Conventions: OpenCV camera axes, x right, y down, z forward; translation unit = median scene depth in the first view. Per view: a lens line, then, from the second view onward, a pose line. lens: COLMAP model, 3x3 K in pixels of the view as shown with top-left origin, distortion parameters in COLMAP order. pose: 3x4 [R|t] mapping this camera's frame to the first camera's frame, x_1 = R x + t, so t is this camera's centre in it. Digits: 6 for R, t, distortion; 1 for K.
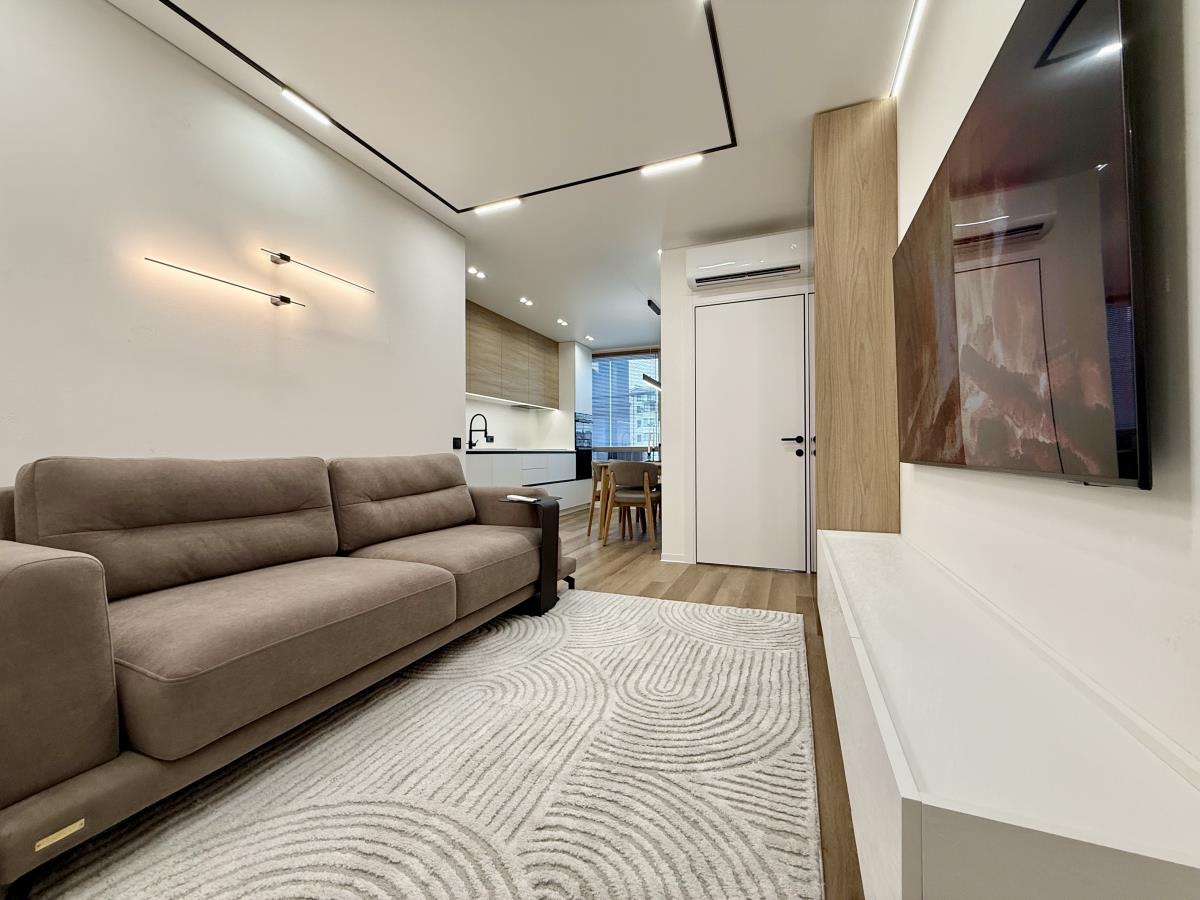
lens RADIAL K [[476.0, 0, 600.6], [0, 476.0, 449.9], [0, 0, 1]] dist [0.000211, -0.000359]
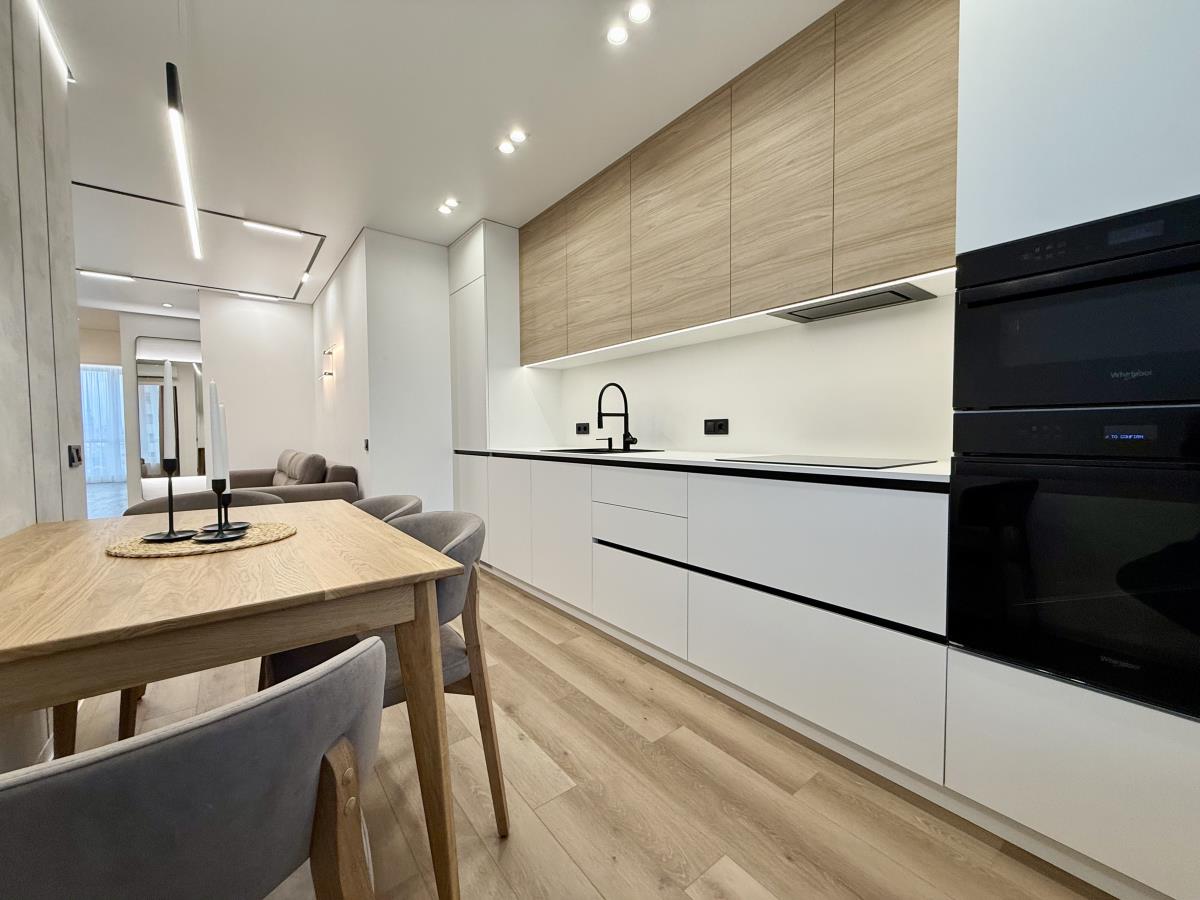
lens RADIAL K [[476.0, 0, 596.1], [0, 476.0, 448.9], [0, 0, 1]] dist [0.000211, -0.000359]
pose [[-0.506673, 0.039758, -0.861221, 0.245721], [0.015982, 0.999198, 0.036725, -0.026167], [0.861990, 0.004843, -0.506902, 1.466665]]
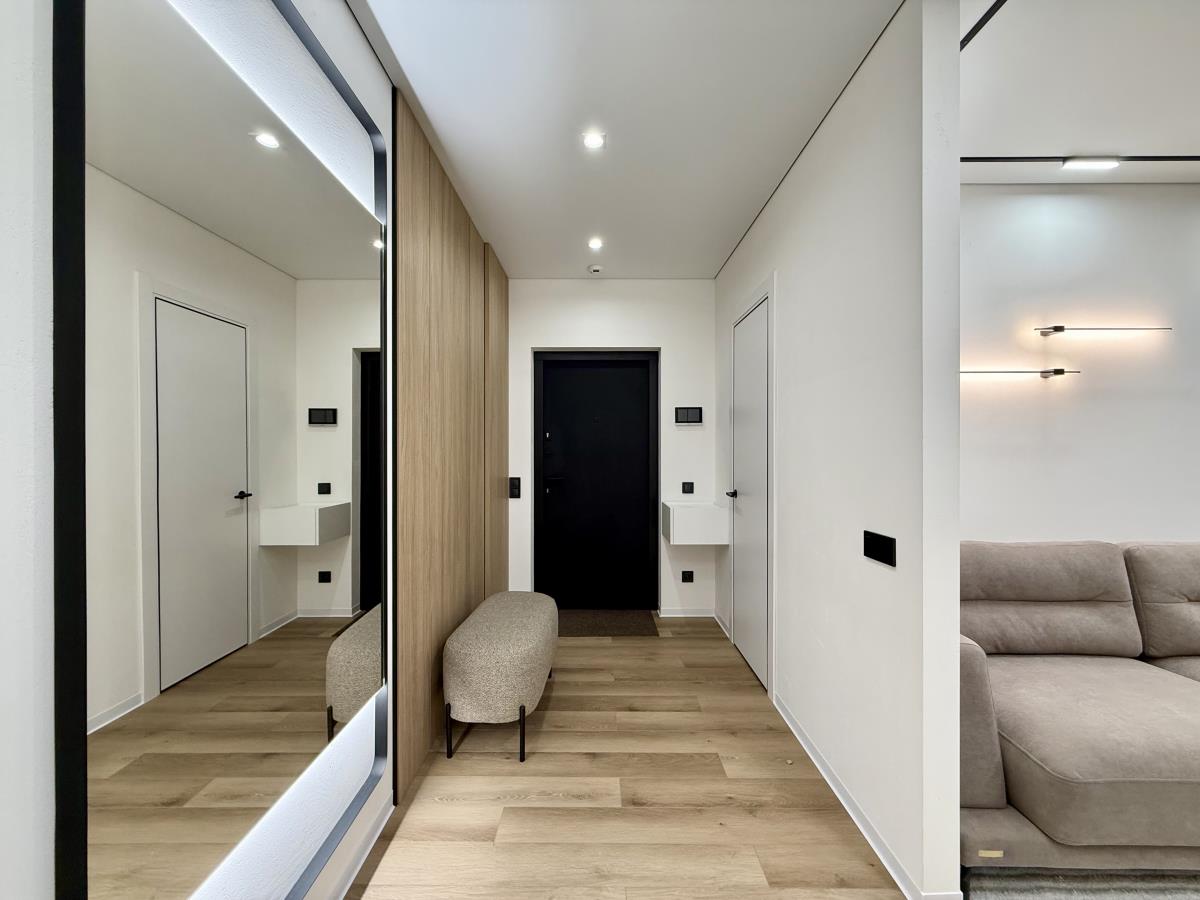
lens RADIAL K [[476.0, 0, 595.2], [0, 476.0, 449.6], [0, 0, 1]] dist [0.000211, -0.000359]
pose [[0.360752, 0.004327, -0.932652, -0.118547], [0.002927, 0.999979, 0.005772, -0.210326], [0.932657, -0.004812, 0.360732, -0.313045]]
